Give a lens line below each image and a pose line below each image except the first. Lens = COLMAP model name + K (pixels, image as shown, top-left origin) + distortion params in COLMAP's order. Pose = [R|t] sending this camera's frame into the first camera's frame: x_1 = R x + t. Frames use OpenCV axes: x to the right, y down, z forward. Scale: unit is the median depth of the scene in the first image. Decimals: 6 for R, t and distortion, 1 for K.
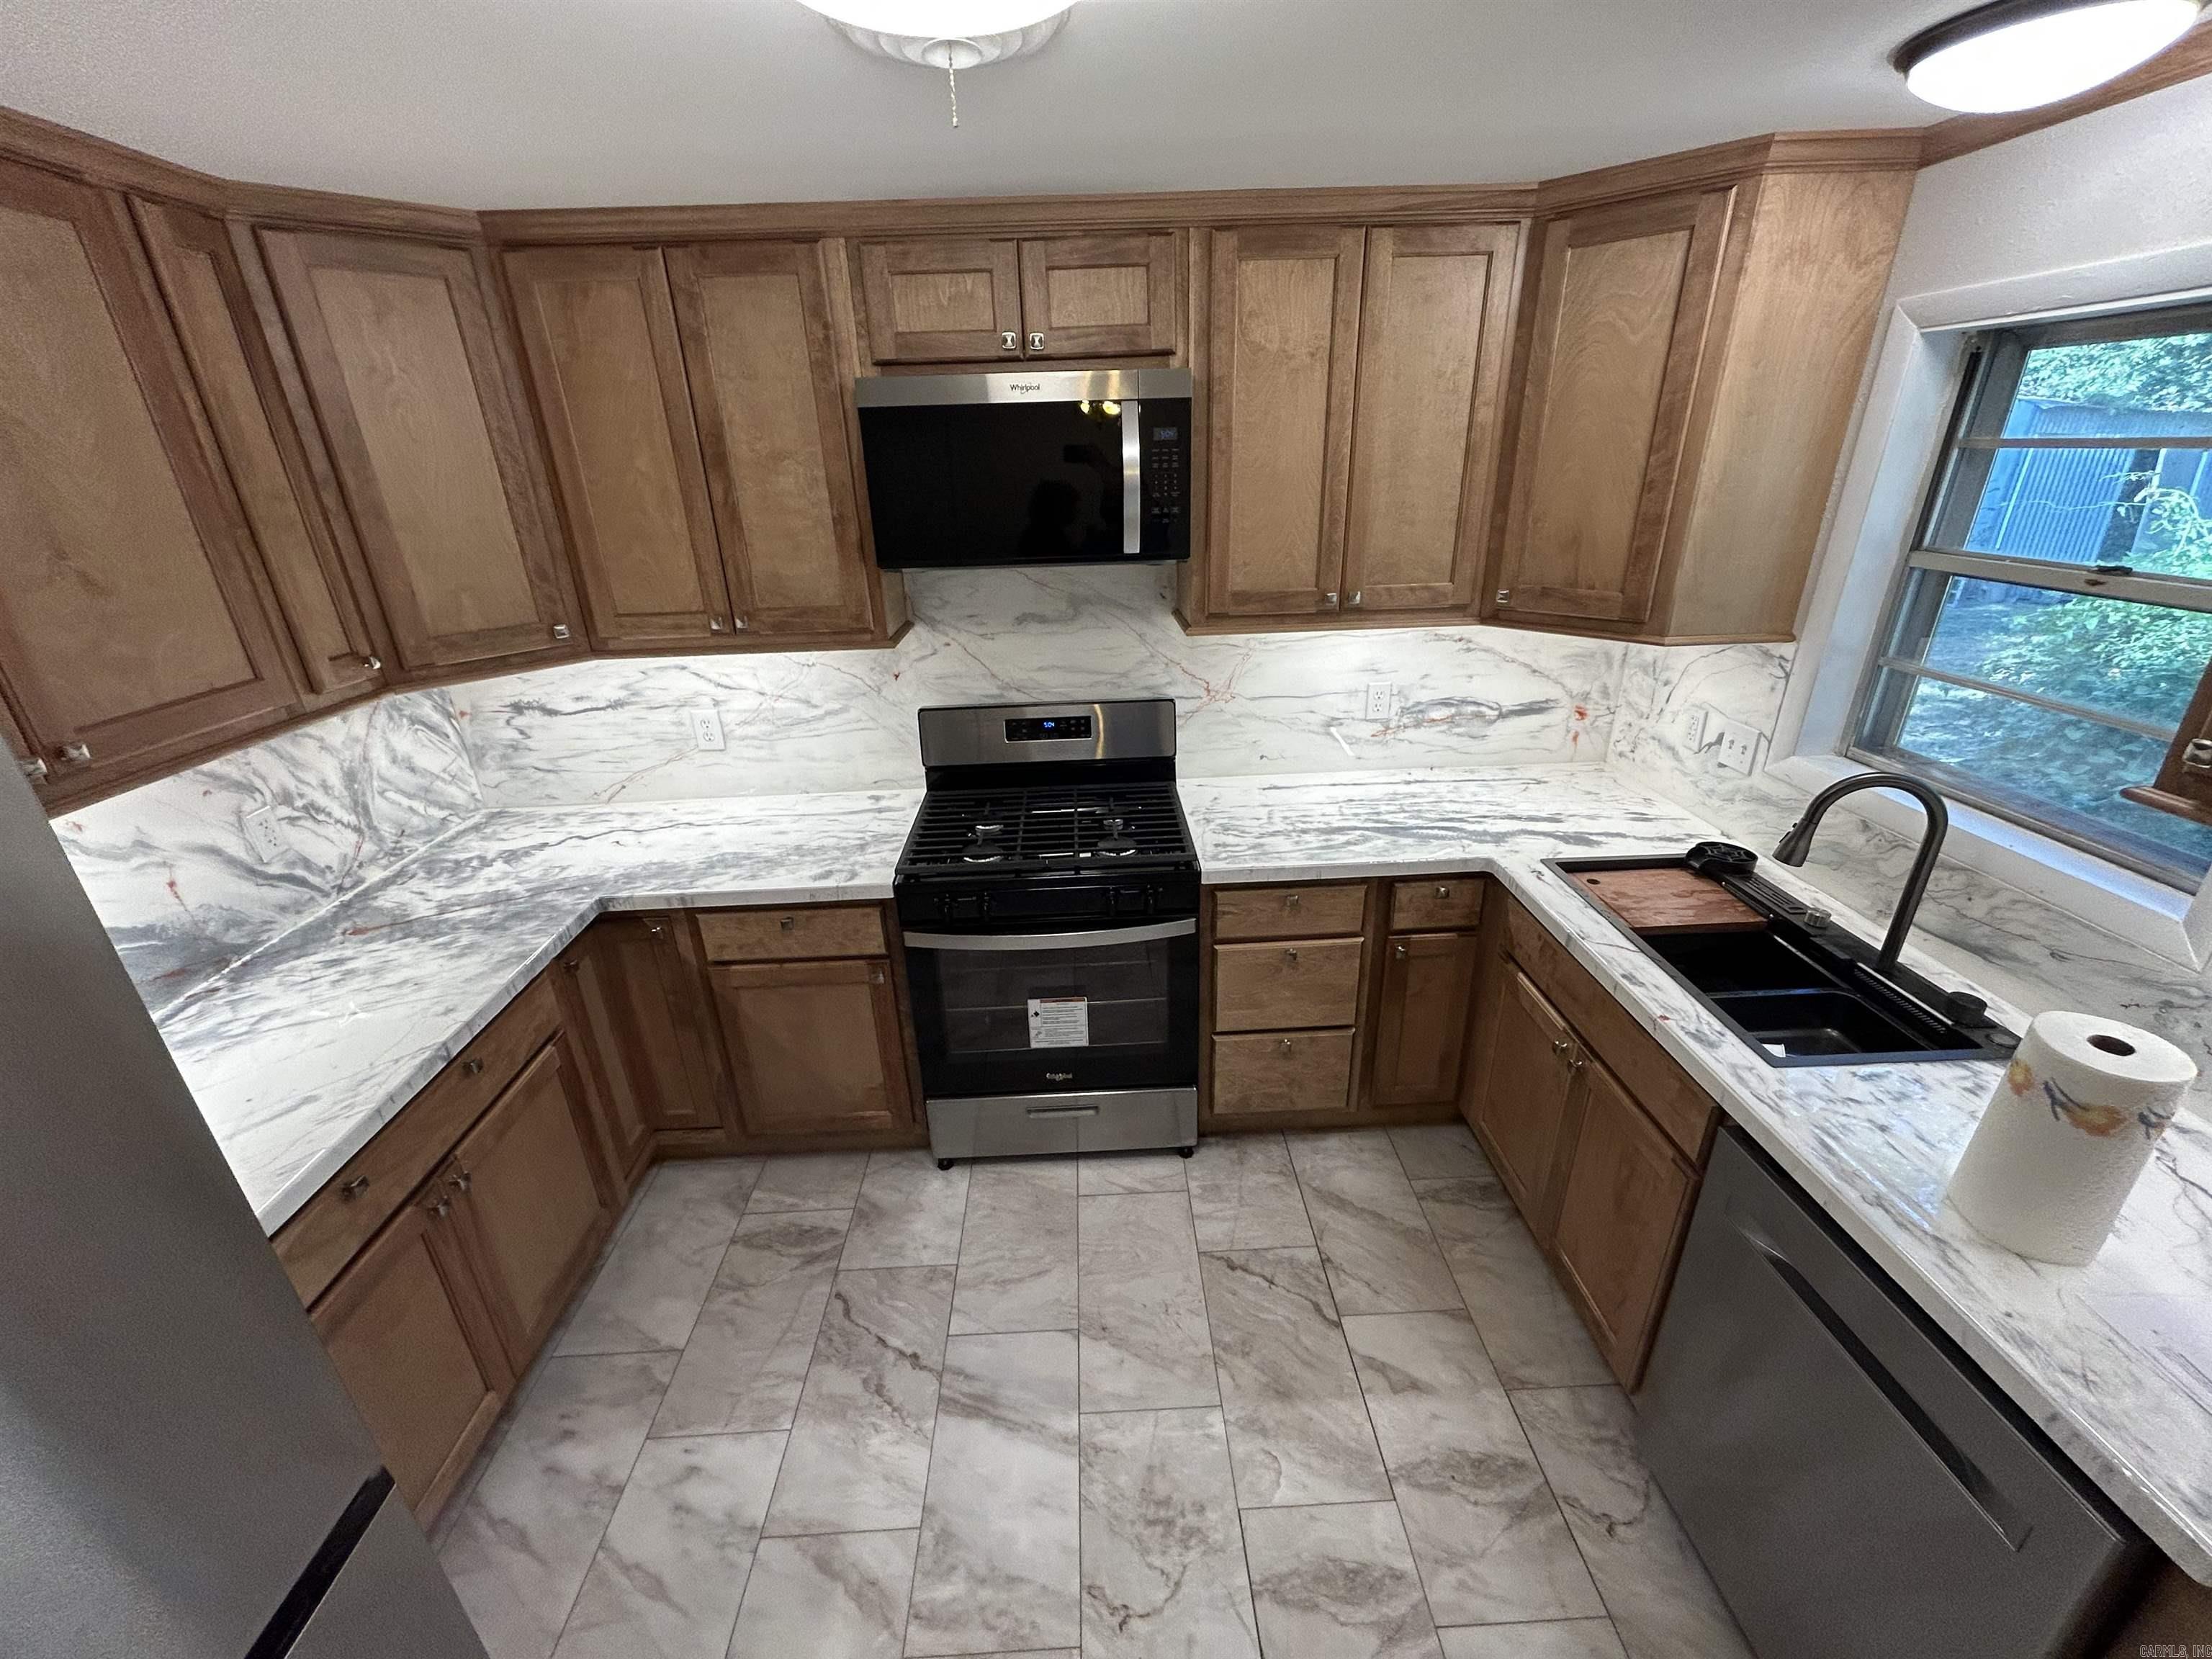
lens RADIAL K [[895.5, 0, 1109.6], [0, 895.5, 823.2], [0, 0, 1]] dist [-0.002934, 0.000943]
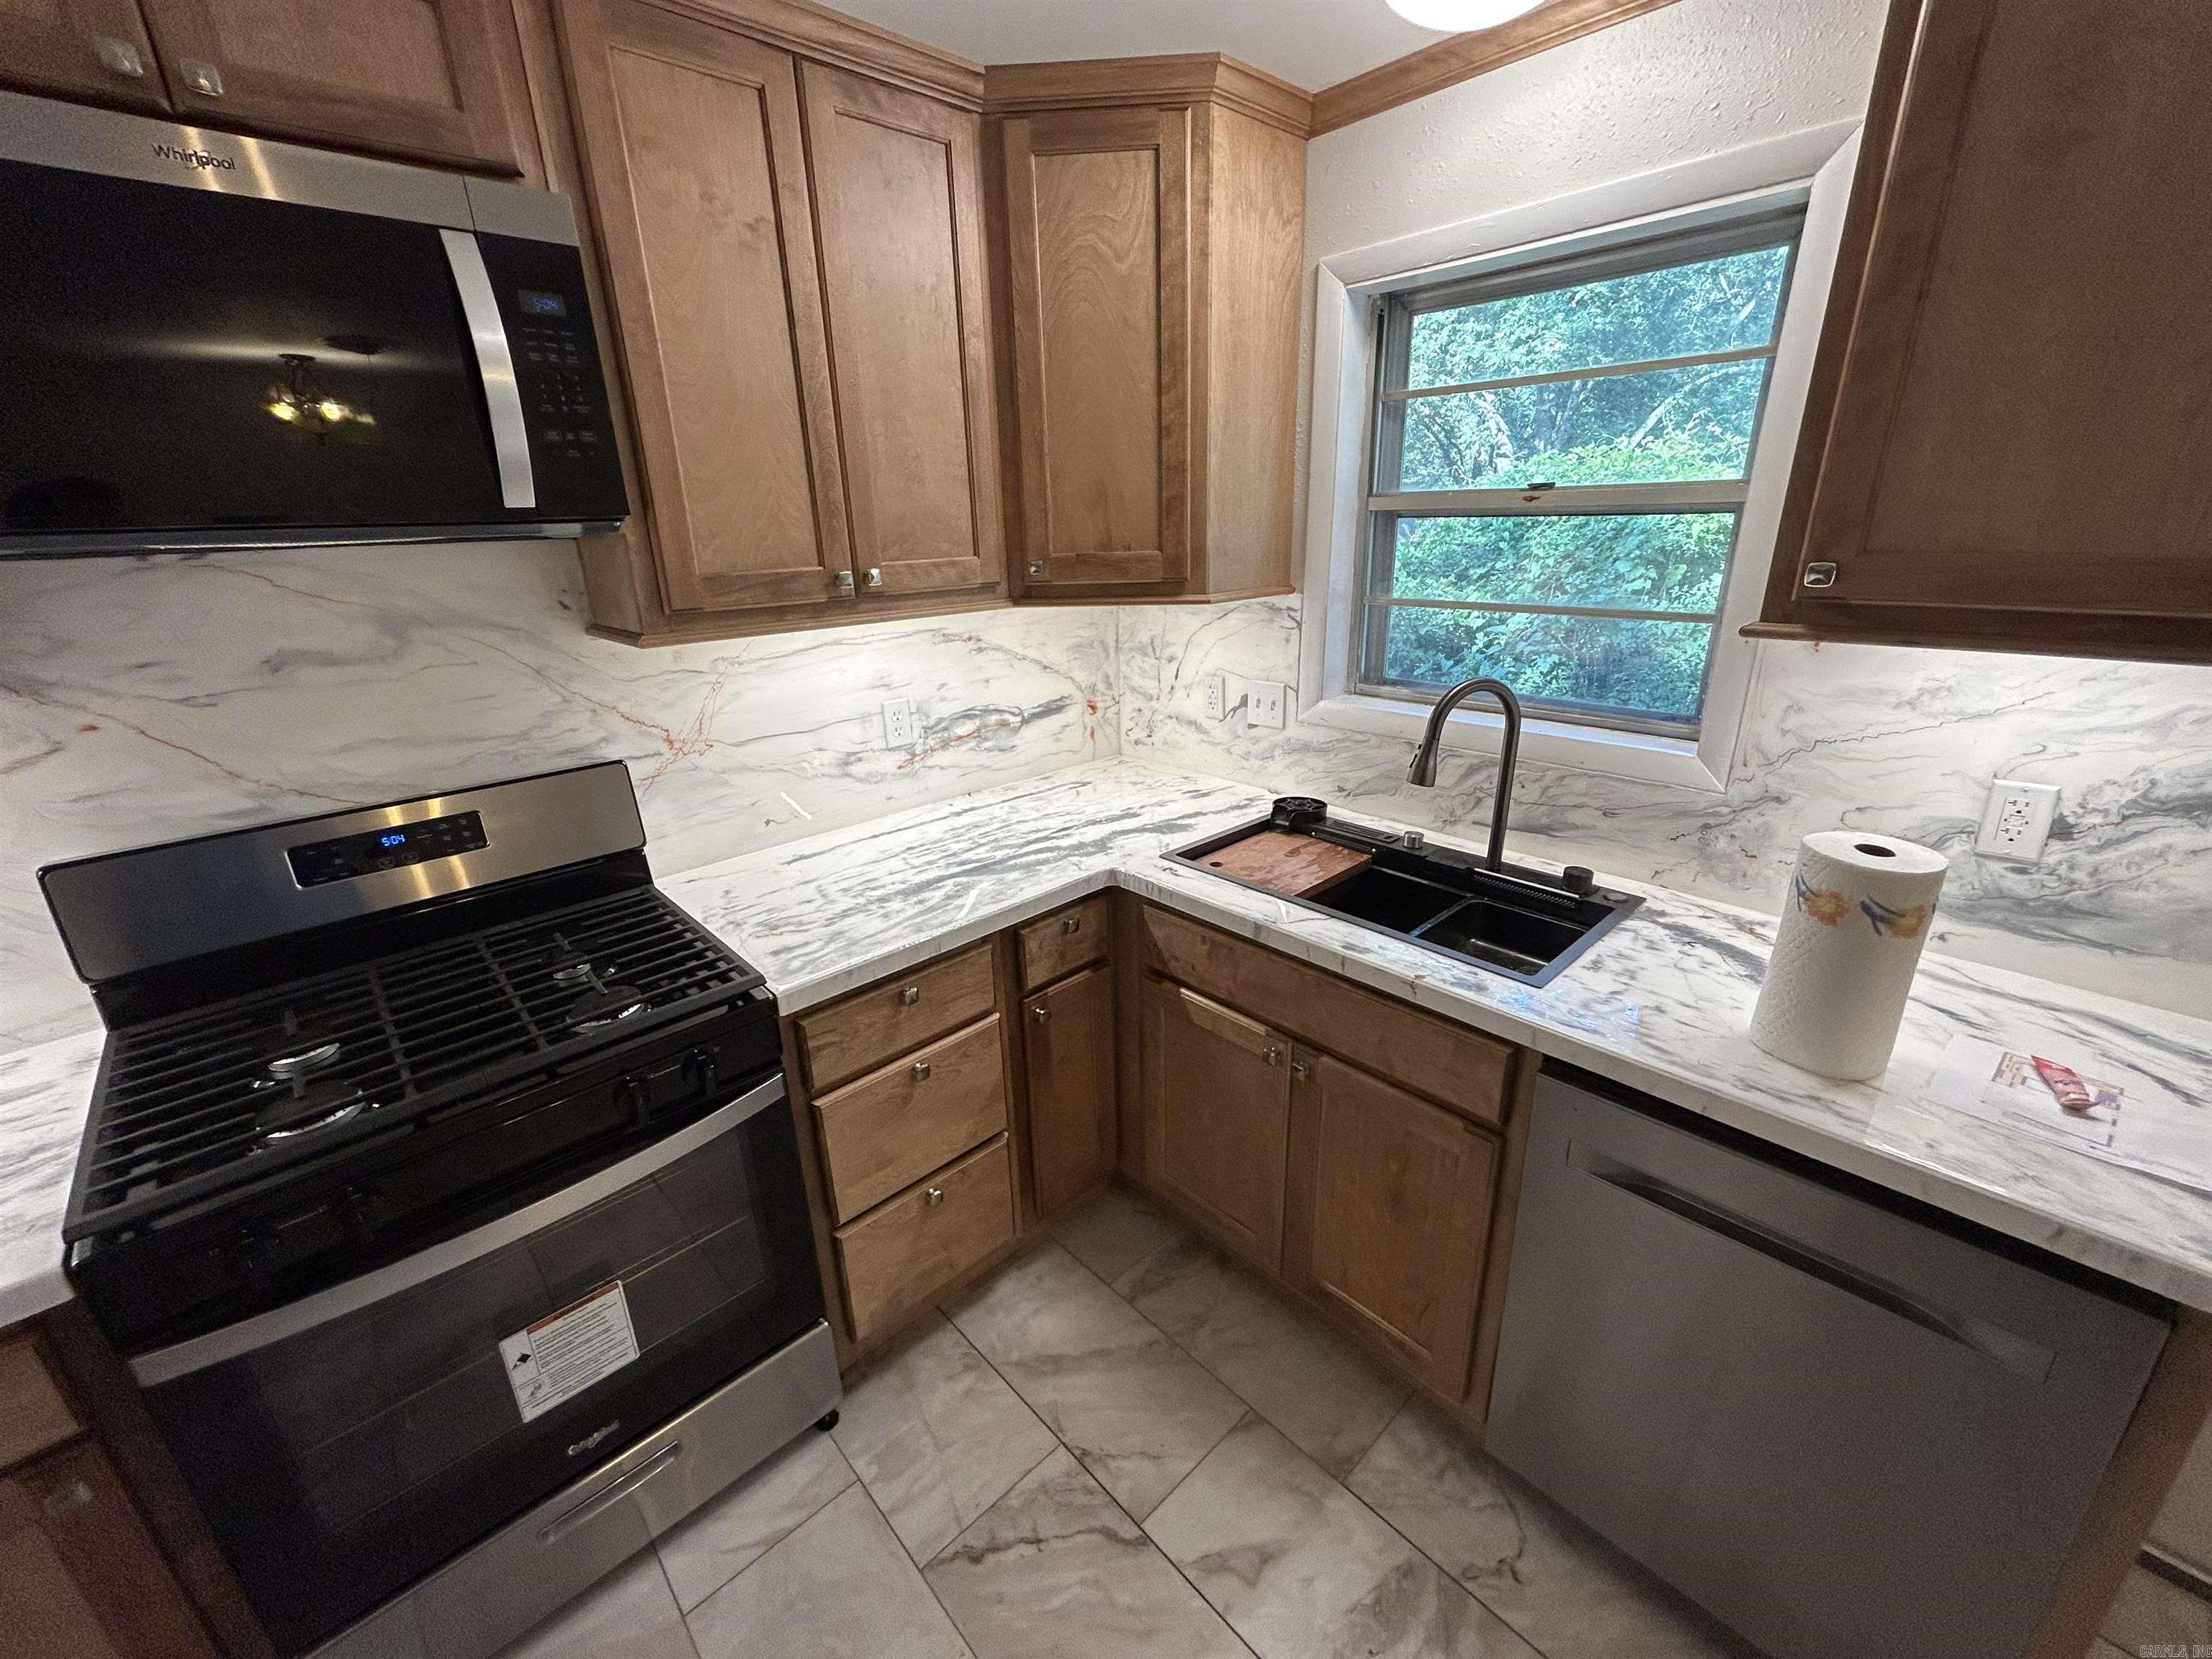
lens RADIAL K [[895.5, 0, 1108.6], [0, 895.5, 823.3], [0, 0, 1]] dist [-0.002934, 0.000943]
pose [[0.756741, -0.208651, 0.619522, -0.088094], [0.259955, 0.965590, 0.007672, -0.009613], [-0.599805, 0.155242, 0.784942, 0.346947]]
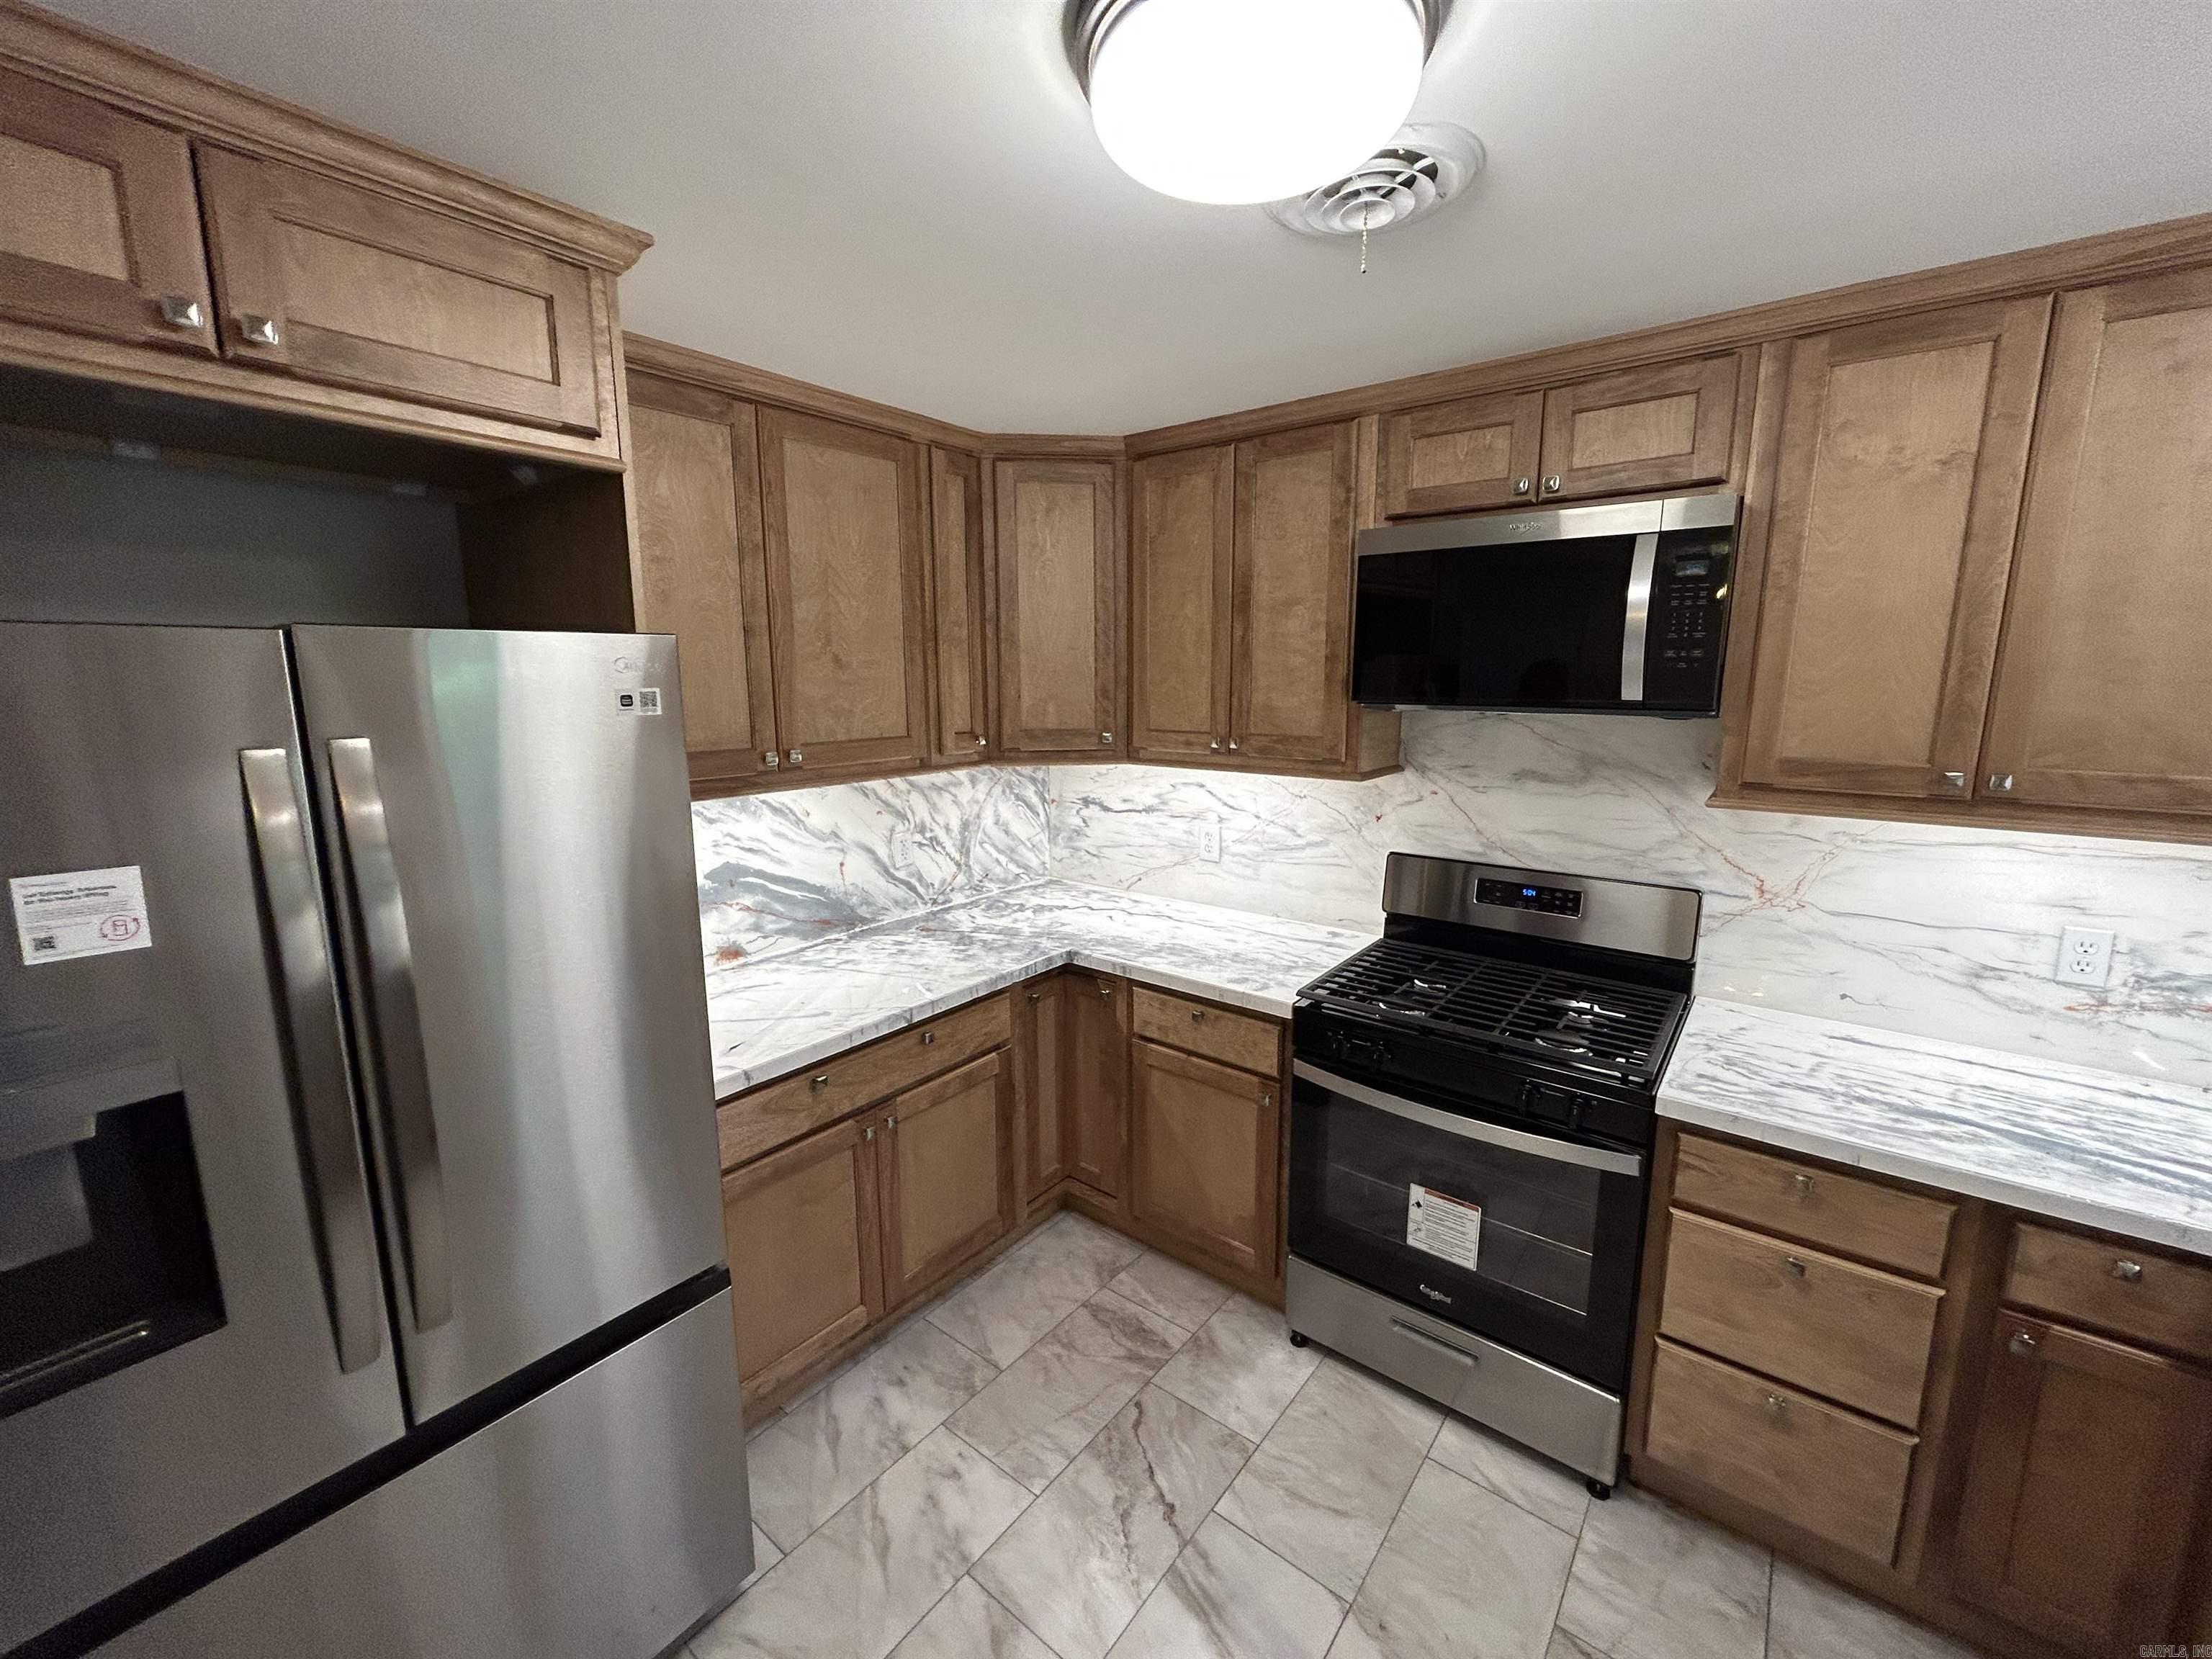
lens RADIAL K [[895.5, 0, 1108.4], [0, 895.5, 823.1], [0, 0, 1]] dist [-0.002934, 0.000943]
pose [[0.759176, 0.136491, -0.636414, 0.204763], [-0.268682, 0.956289, -0.115416, 0.045188], [0.592842, 0.258614, 0.762664, 0.076828]]
